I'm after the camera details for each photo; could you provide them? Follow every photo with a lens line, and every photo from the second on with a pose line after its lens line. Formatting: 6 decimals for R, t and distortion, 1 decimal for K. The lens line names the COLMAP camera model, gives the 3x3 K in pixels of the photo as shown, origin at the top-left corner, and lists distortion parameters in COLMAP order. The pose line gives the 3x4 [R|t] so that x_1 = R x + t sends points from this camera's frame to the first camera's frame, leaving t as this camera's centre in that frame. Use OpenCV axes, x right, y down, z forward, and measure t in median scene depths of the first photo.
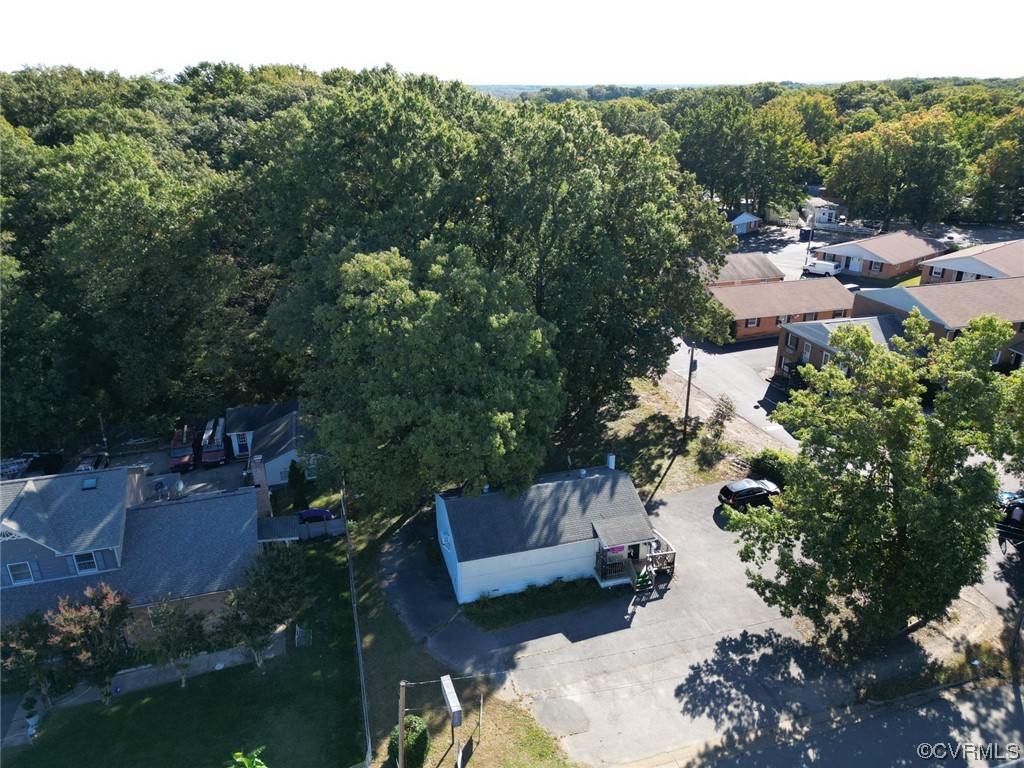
lens RADIAL K [[729.2, 0, 514.4], [0, 729.2, 375.3], [0, 0, 1]] dist [0.058069, -0.045063]
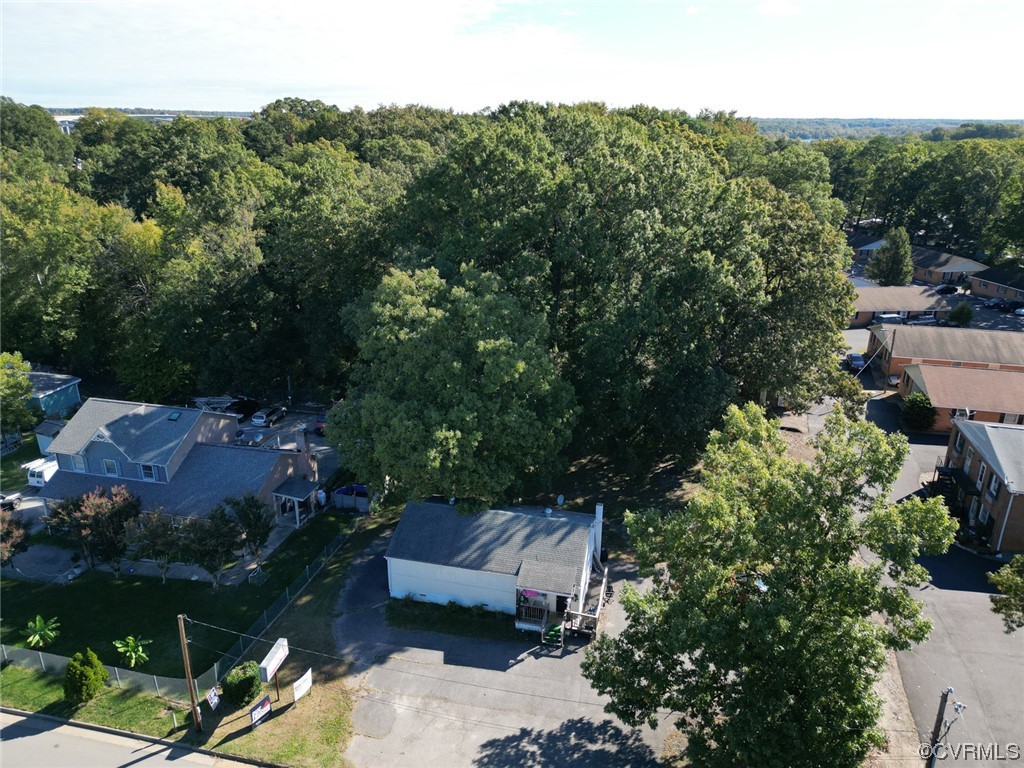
lens RADIAL K [[729.2, 0, 518.6], [0, 729.2, 374.5], [0, 0, 1]] dist [0.058069, -0.045063]
pose [[0.868208, 0.174030, -0.464680, 0.535905], [-0.192944, 0.981185, 0.006973, -0.053001], [0.457151, 0.083603, 0.885451, 0.102755]]
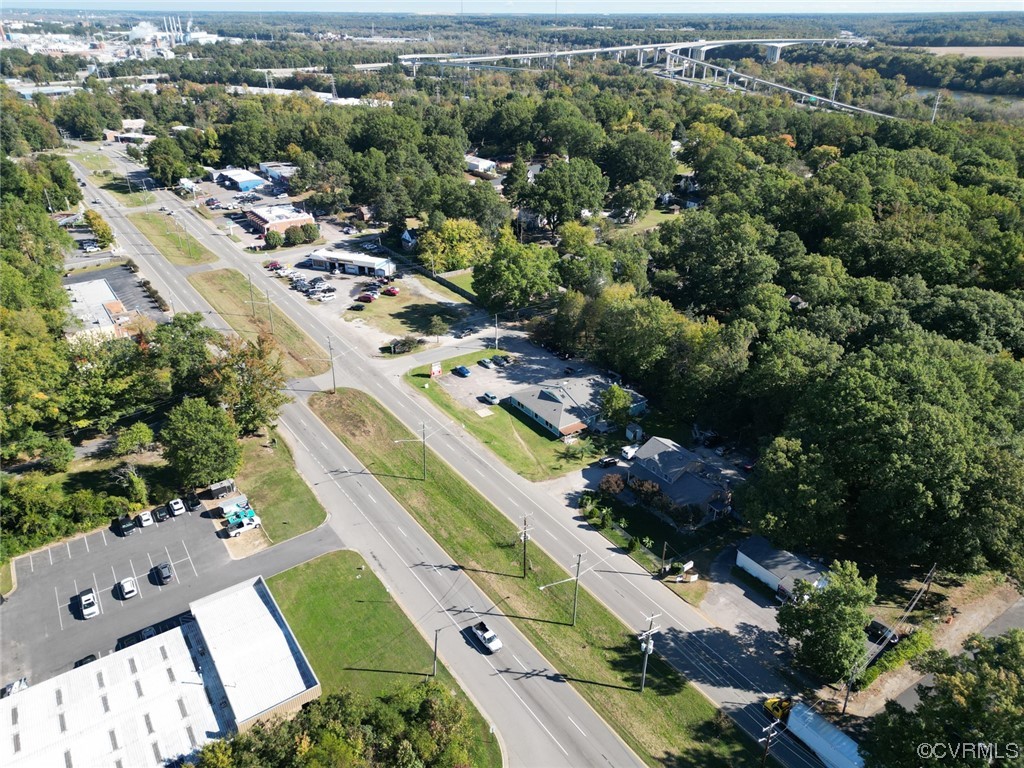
lens RADIAL K [[729.2, 0, 506.5], [0, 729.2, 380.4], [0, 0, 1]] dist [0.058069, -0.045063]
pose [[0.315548, 0.429975, -0.845903, 1.721282], [-0.353402, 0.880567, 0.315766, -0.880378], [0.880646, 0.199305, 0.429815, -1.113522]]
